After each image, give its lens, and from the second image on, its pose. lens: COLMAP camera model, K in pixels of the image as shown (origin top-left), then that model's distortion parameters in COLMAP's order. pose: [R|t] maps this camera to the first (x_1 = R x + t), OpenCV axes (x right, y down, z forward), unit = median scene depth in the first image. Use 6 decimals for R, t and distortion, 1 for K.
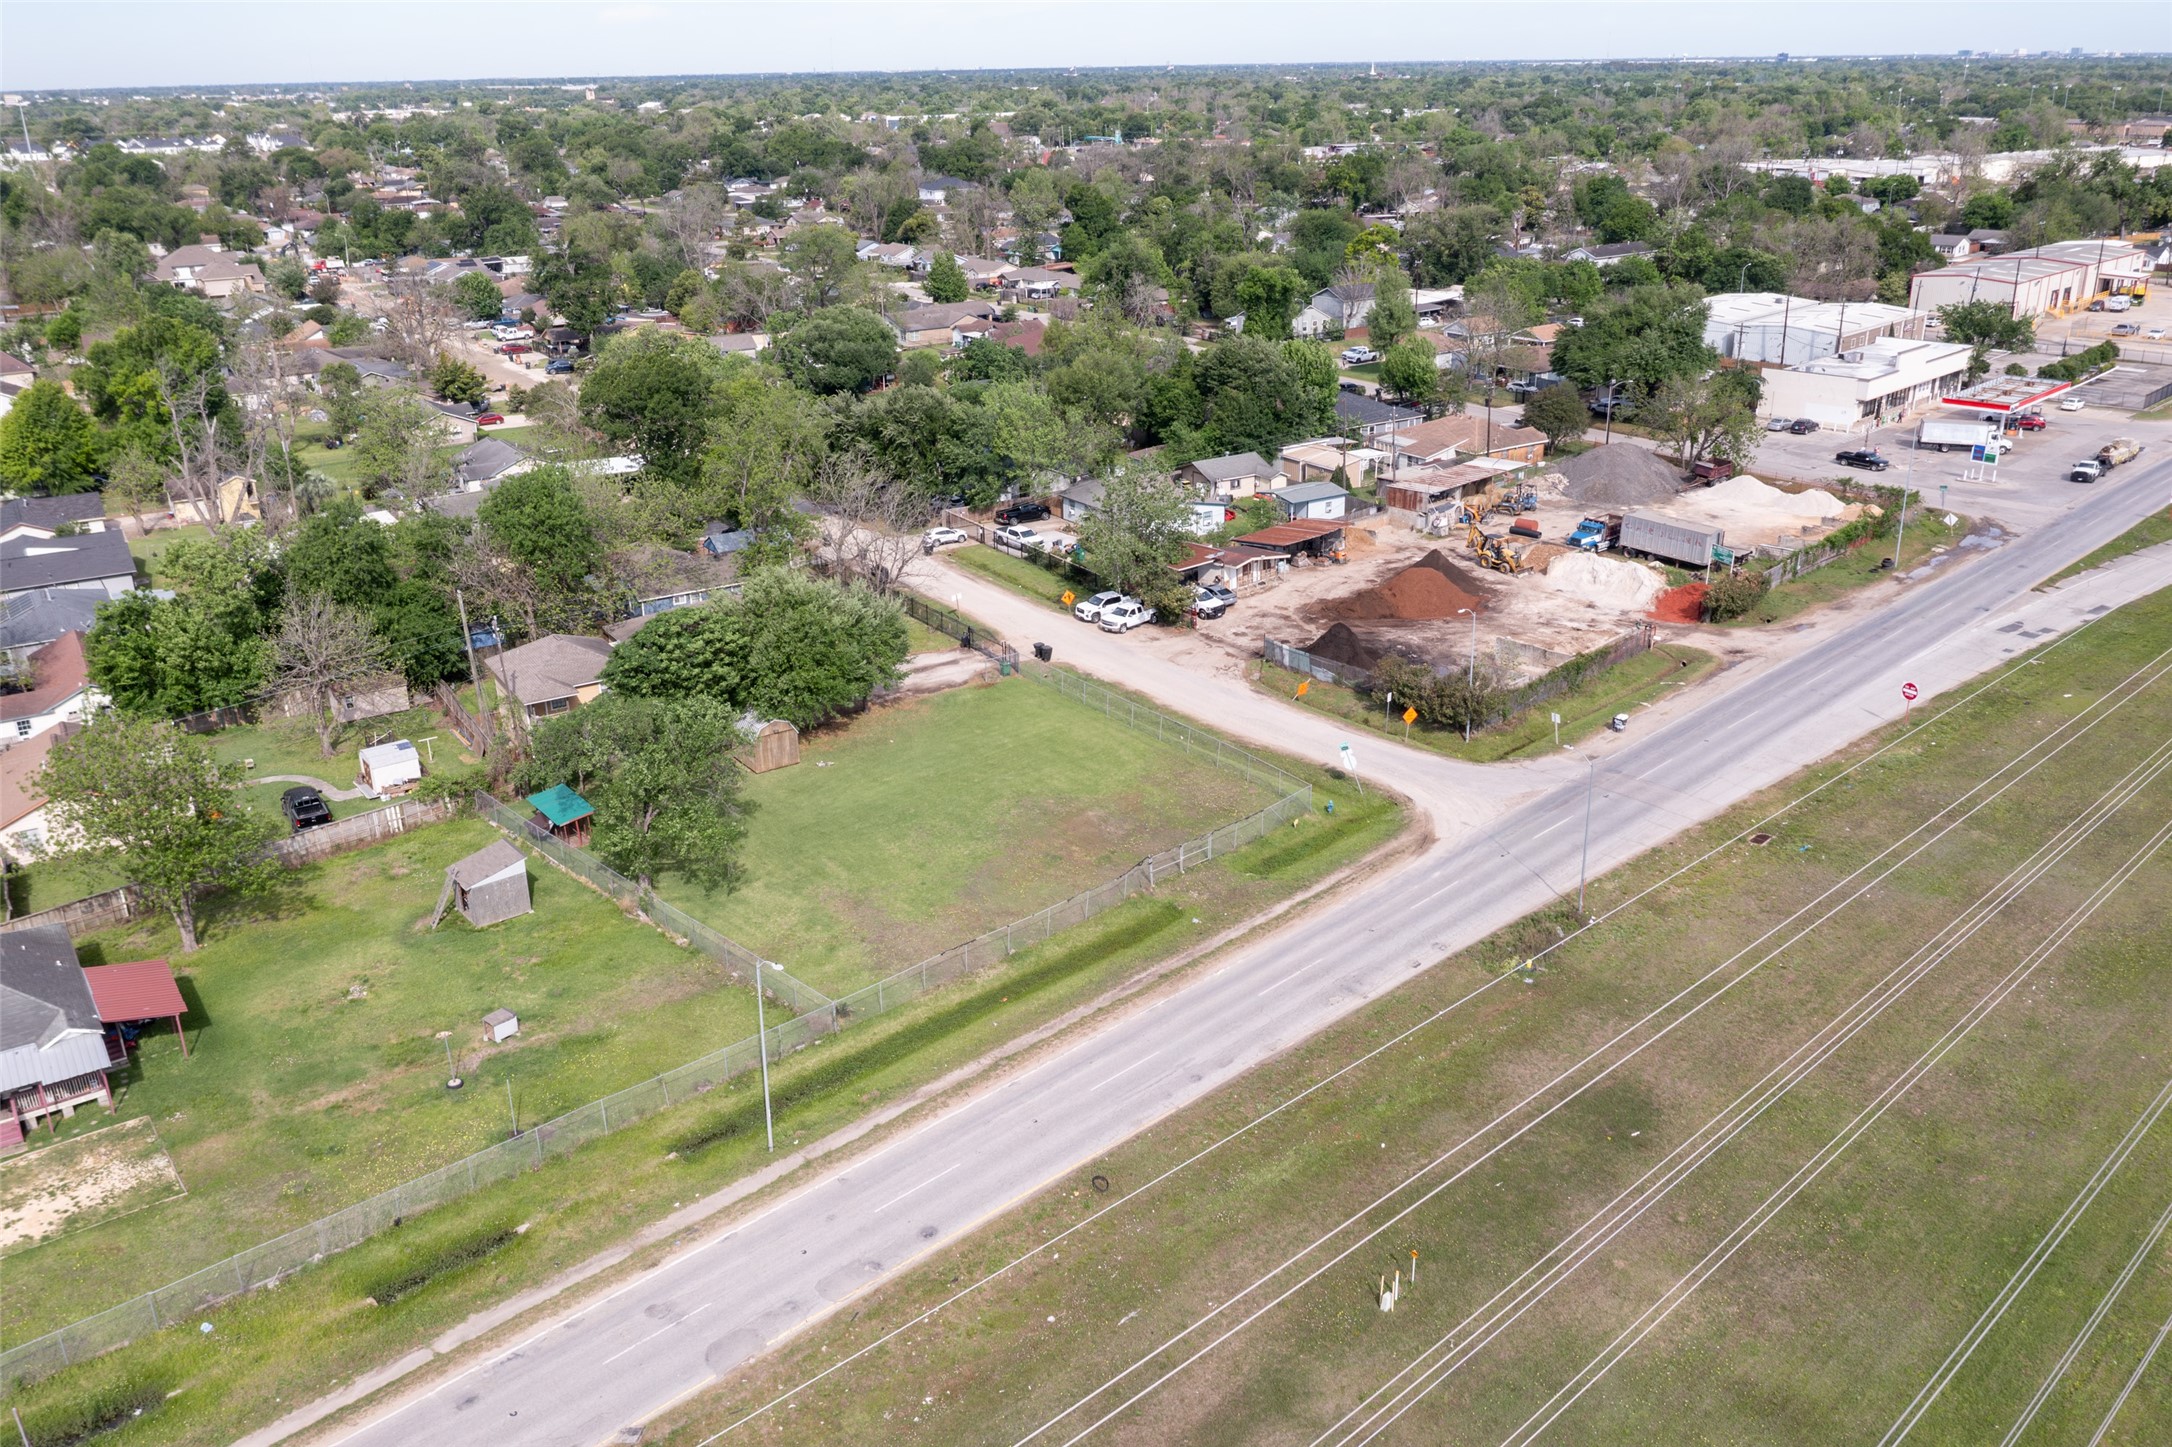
lens RADIAL K [[1712.9, 0, 1076.6], [0, 1712.9, 728.7], [0, 0, 1]] dist [-0.016797, 0.000464]
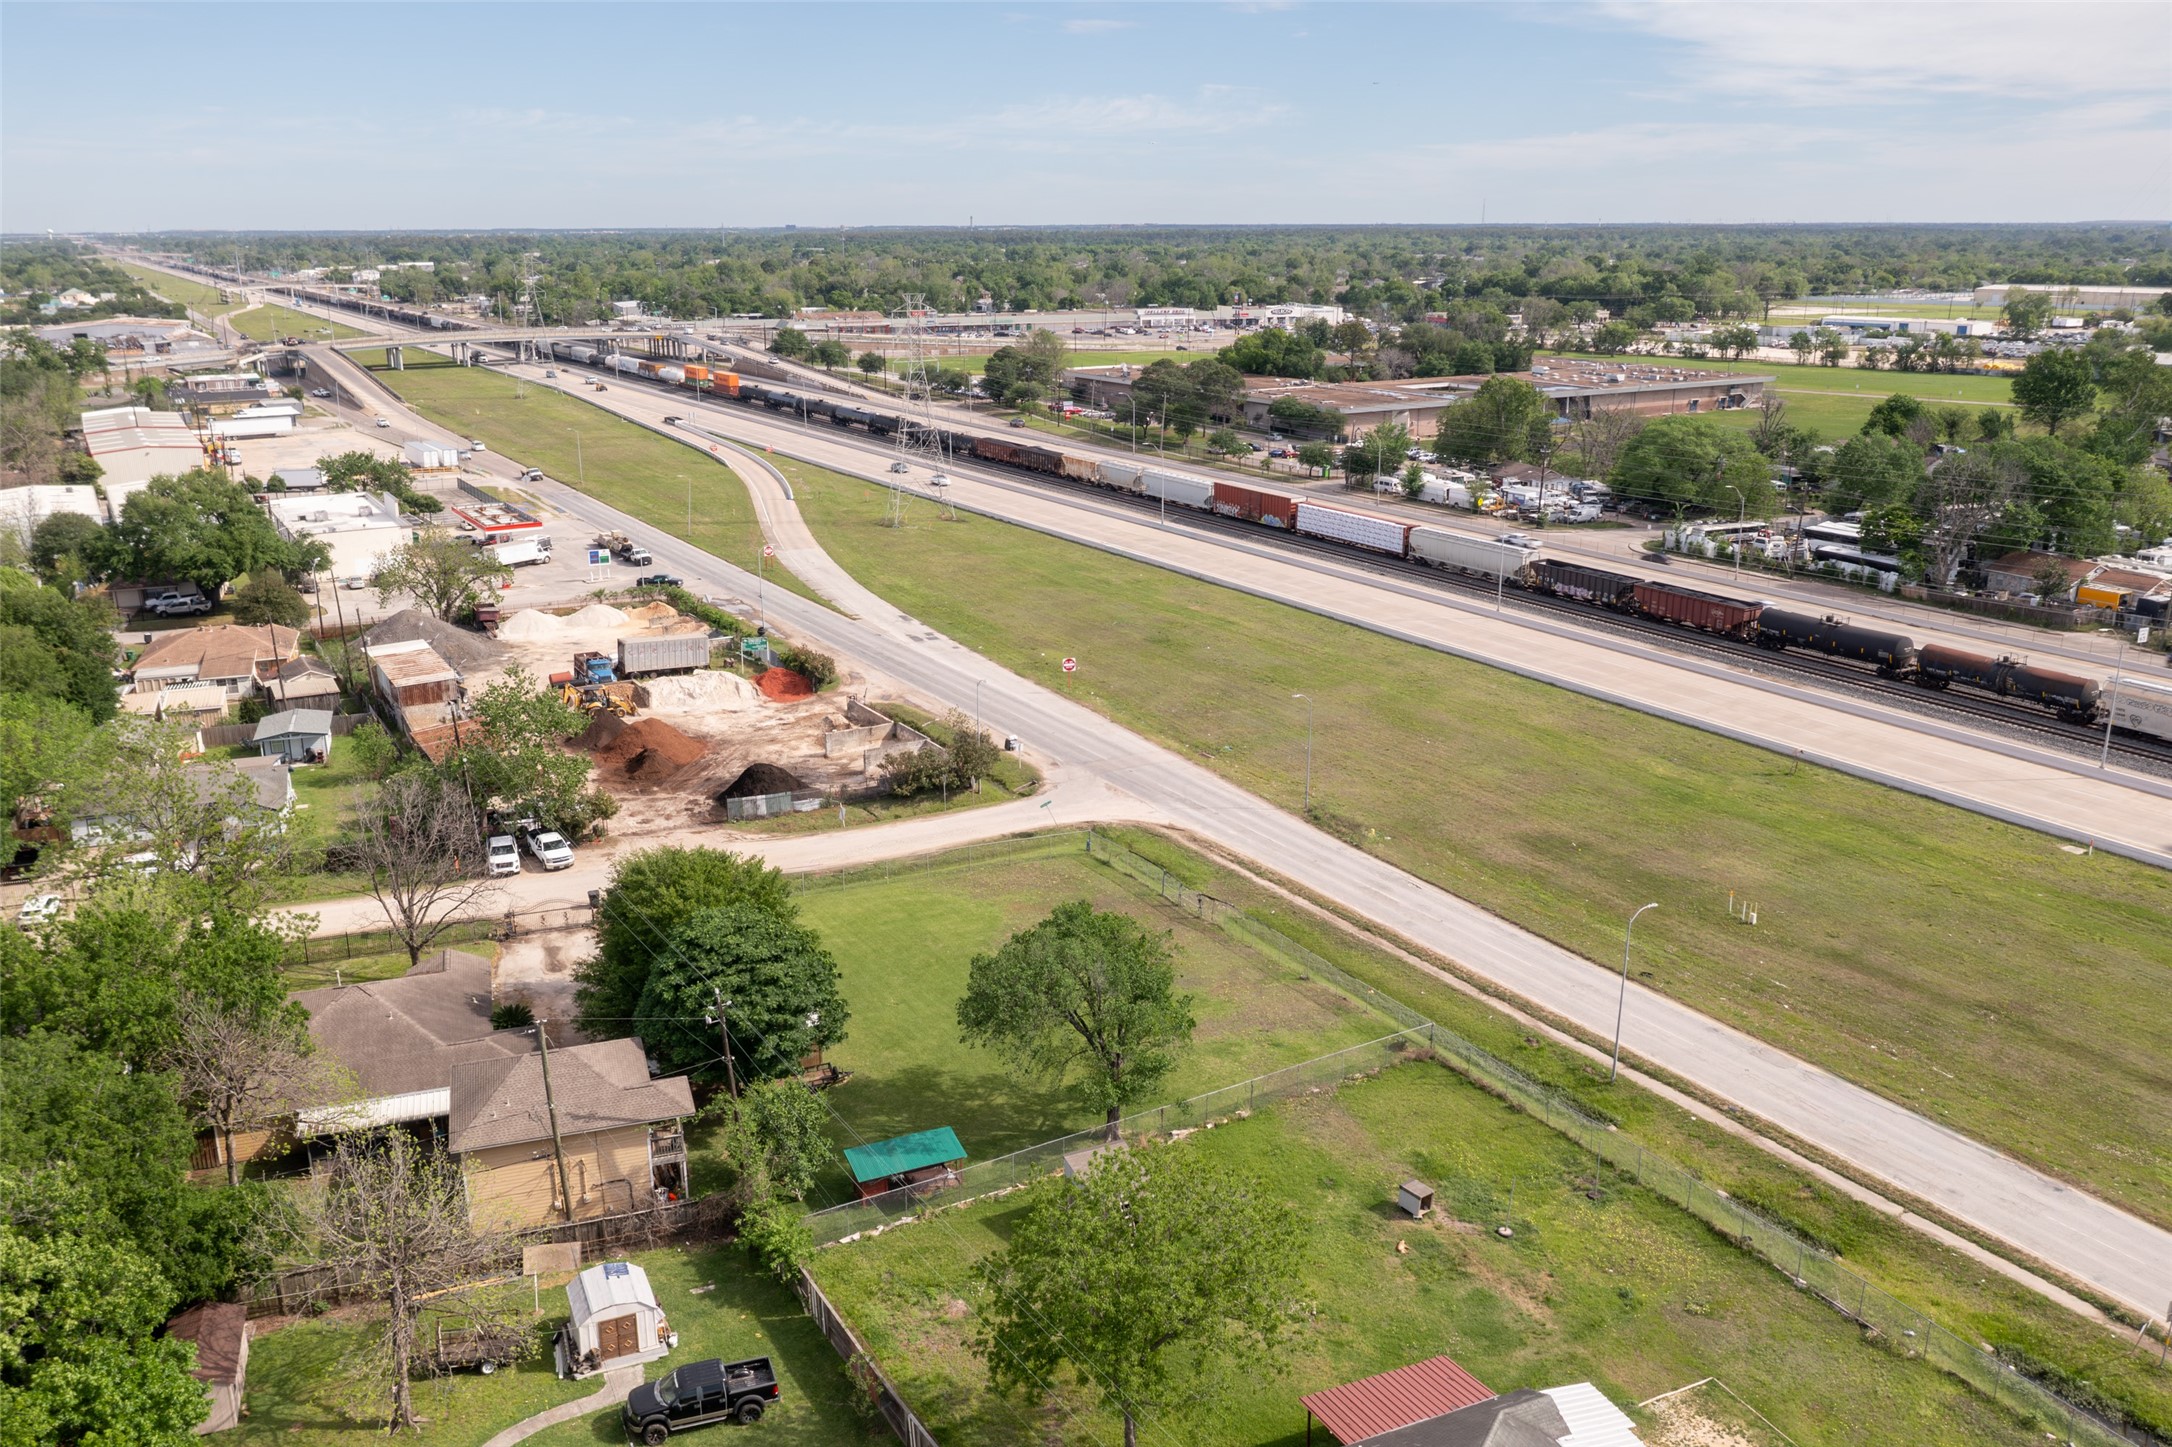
lens RADIAL K [[1712.9, 0, 1090.1], [0, 1712.9, 735.1], [0, 0, 1]] dist [-0.016797, 0.000464]
pose [[0.222650, -0.264279, 0.938394, -0.854563], [0.353488, 0.918937, 0.174929, -0.209584], [-0.908556, 0.292763, 0.298021, 0.570144]]
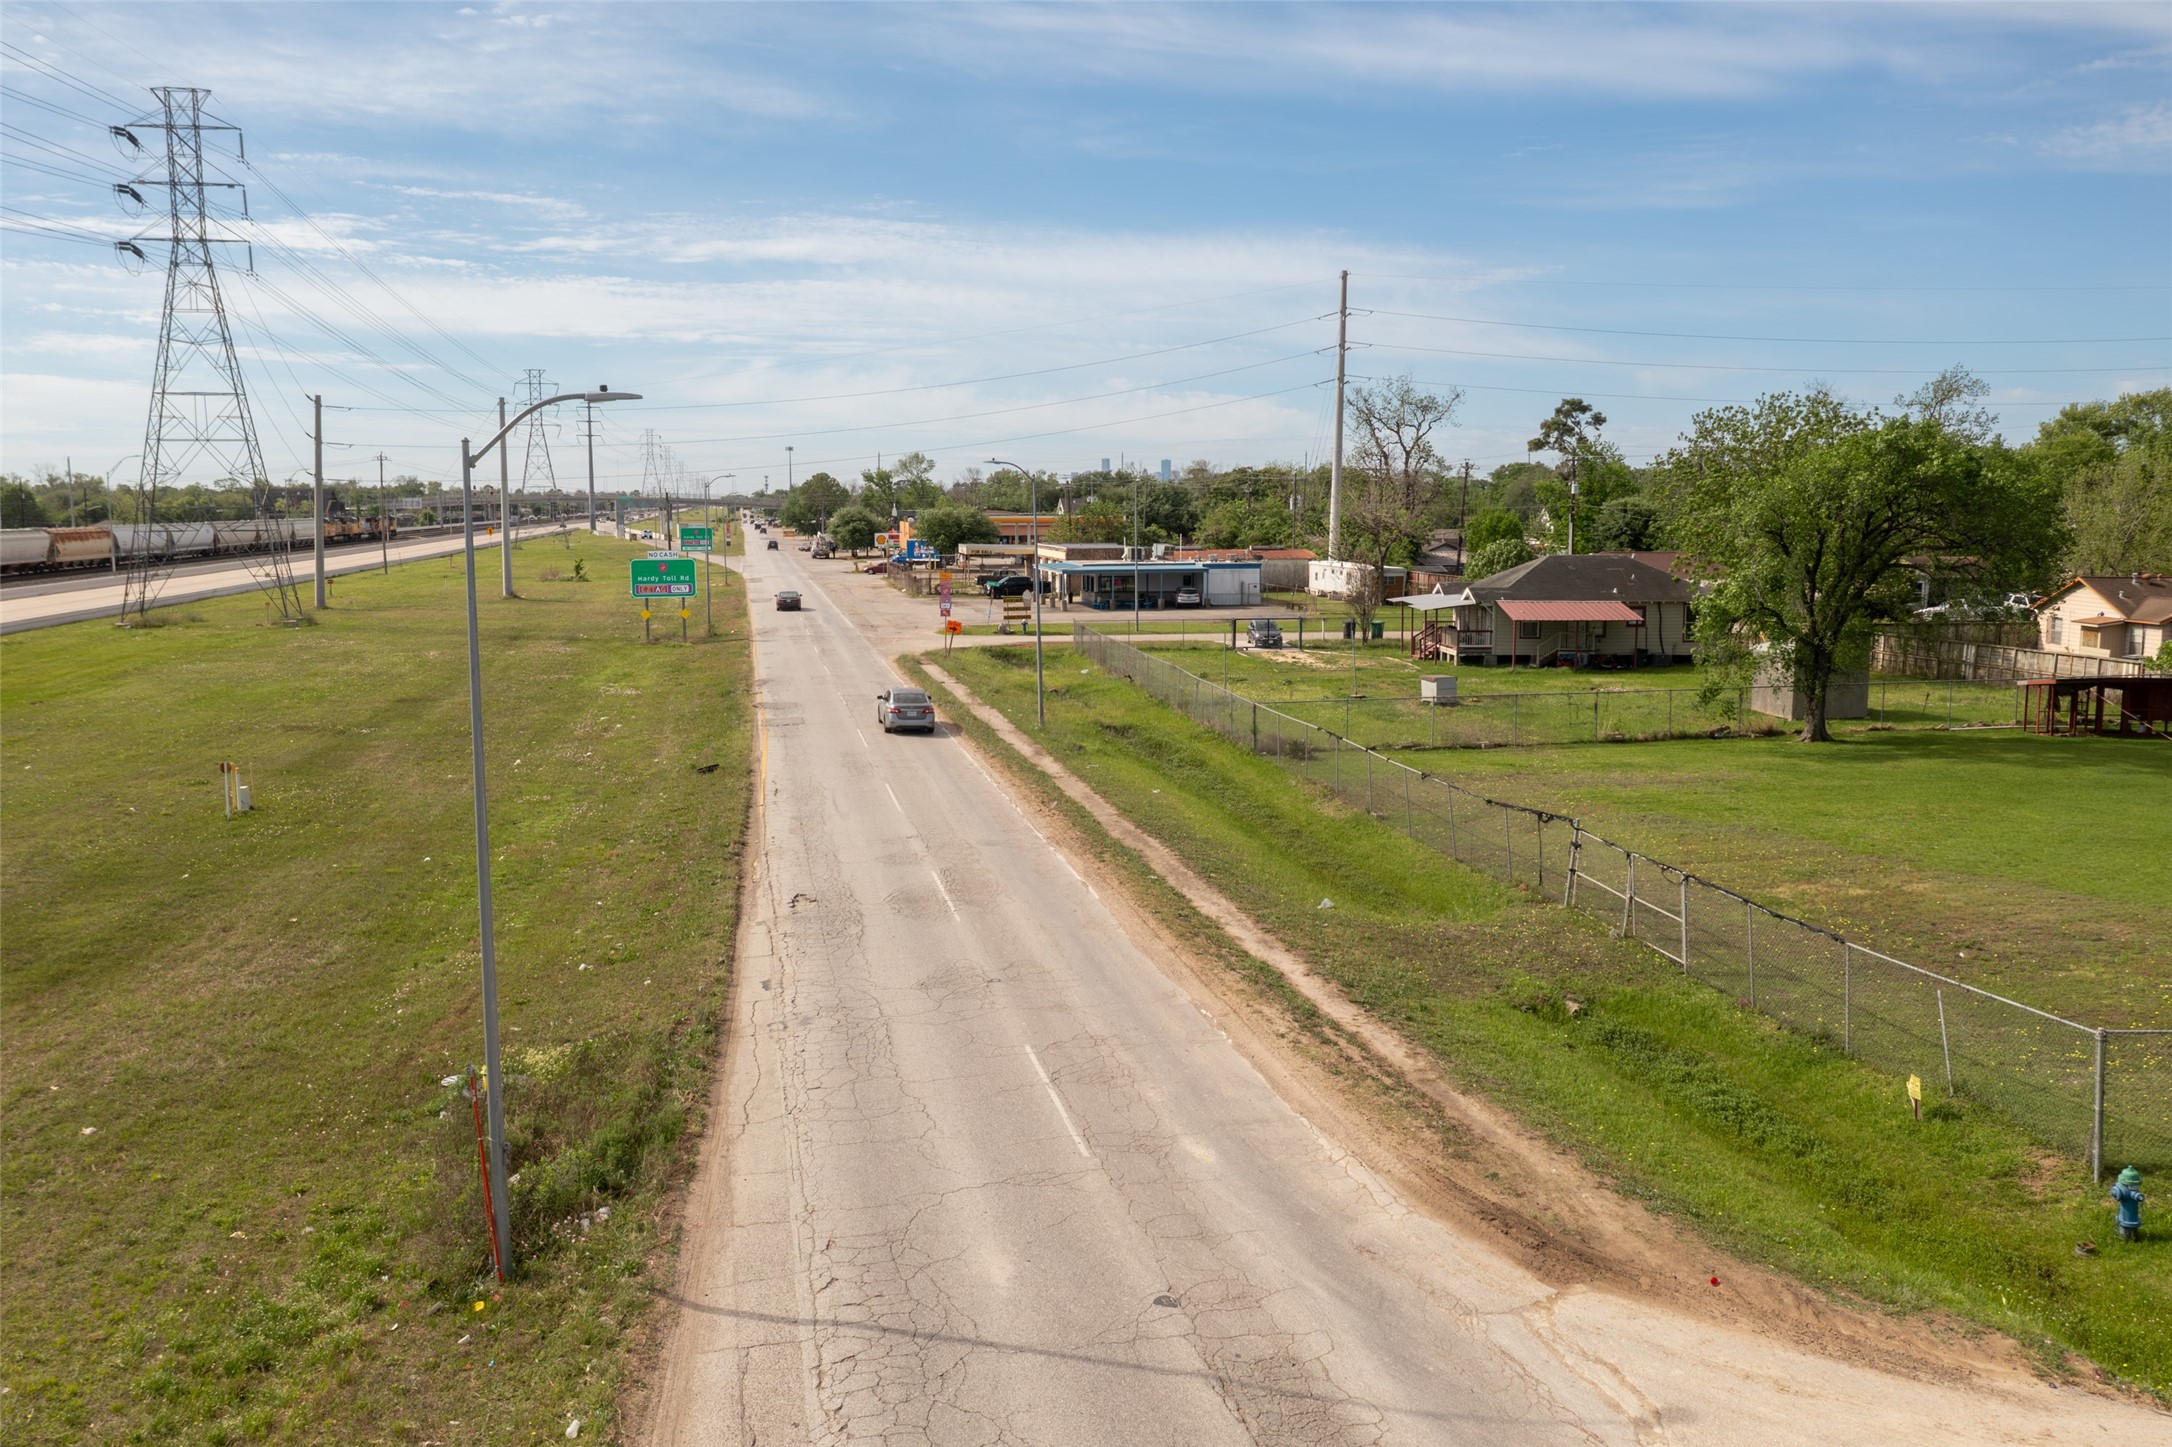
lens RADIAL K [[1712.9, 0, 1086.8], [0, 1712.9, 717.0], [0, 0, 1]] dist [-0.016797, 0.000464]
pose [[-0.540967, 0.125398, -0.831643, 0.329154], [-0.293386, 0.898573, 0.326331, -0.028036], [0.788213, 0.420526, -0.449308, 0.885239]]
